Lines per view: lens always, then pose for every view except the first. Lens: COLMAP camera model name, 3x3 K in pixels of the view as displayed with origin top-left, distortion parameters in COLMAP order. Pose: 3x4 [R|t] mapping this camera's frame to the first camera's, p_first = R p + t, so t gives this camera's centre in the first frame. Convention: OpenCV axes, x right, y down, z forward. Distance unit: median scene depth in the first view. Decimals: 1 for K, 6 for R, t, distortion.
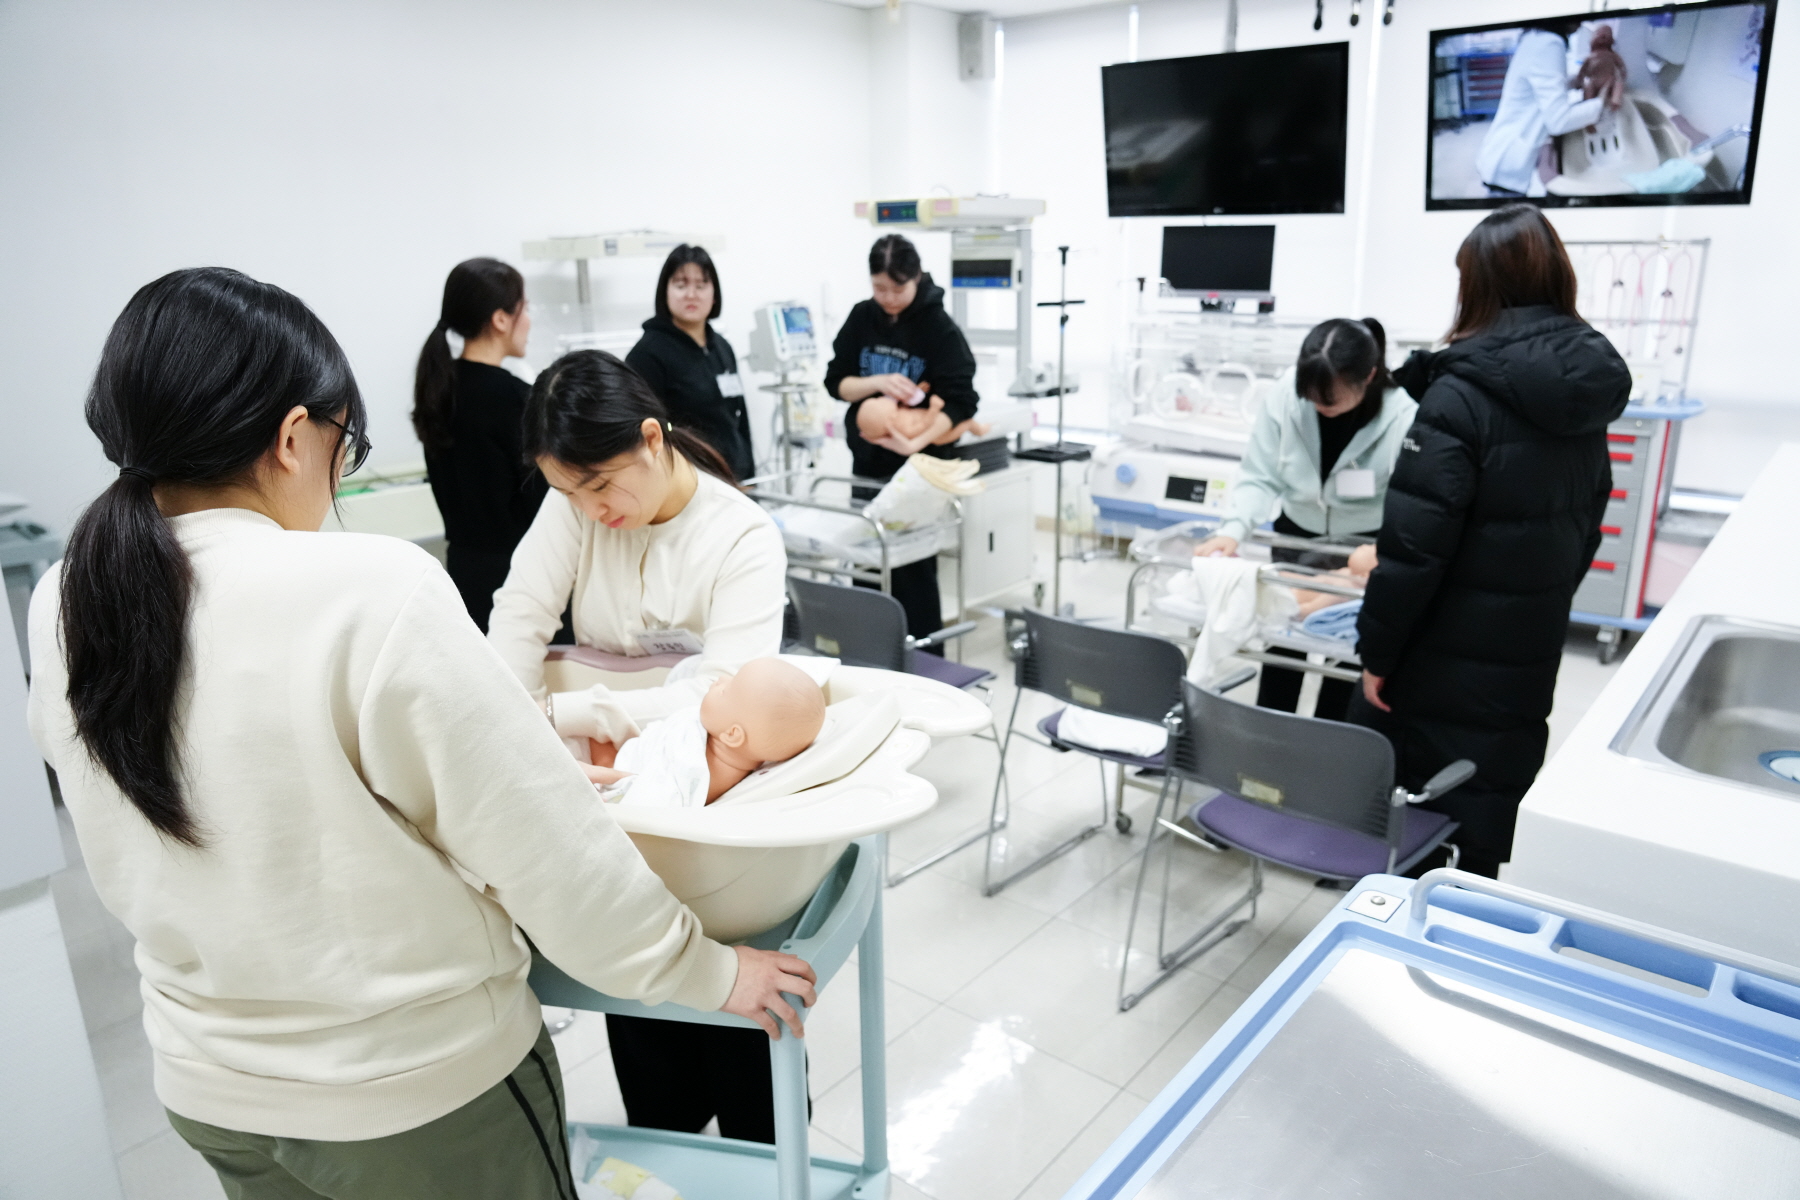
lens RADIAL K [[1109.8, 0, 900.0], [0, 1109.8, 600.0], [0, 0, 1]] dist [-0.171298, -0.000137]
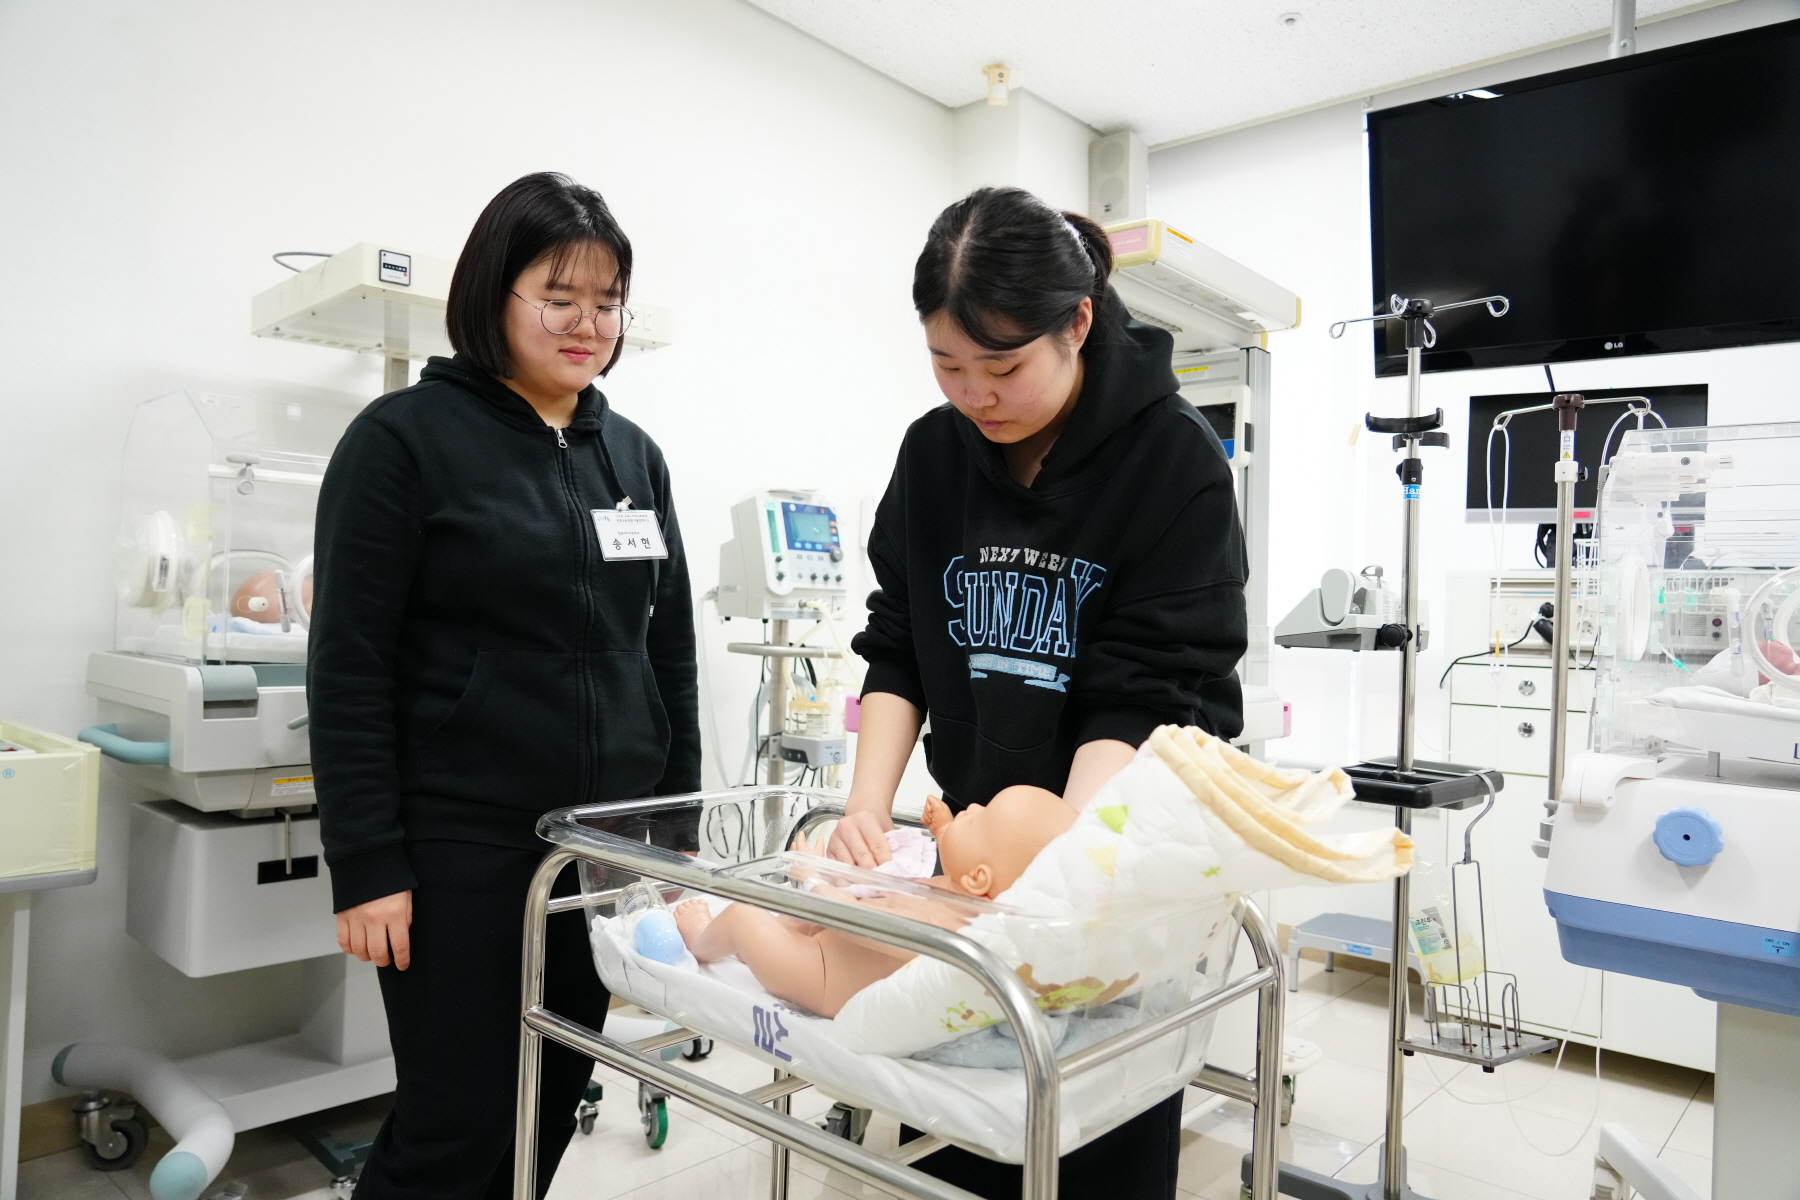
lens RADIAL K [[1209.6, 0, 894.1], [0, 1209.6, 613.4], [0, 0, 1]] dist [-0.038097, -0.001810]
pose [[0.998110, 0.047884, -0.038522, -0.033082], [-0.056997, 0.955662, -0.288899, -0.052778], [0.022980, 0.290548, 0.956584, 0.542625]]
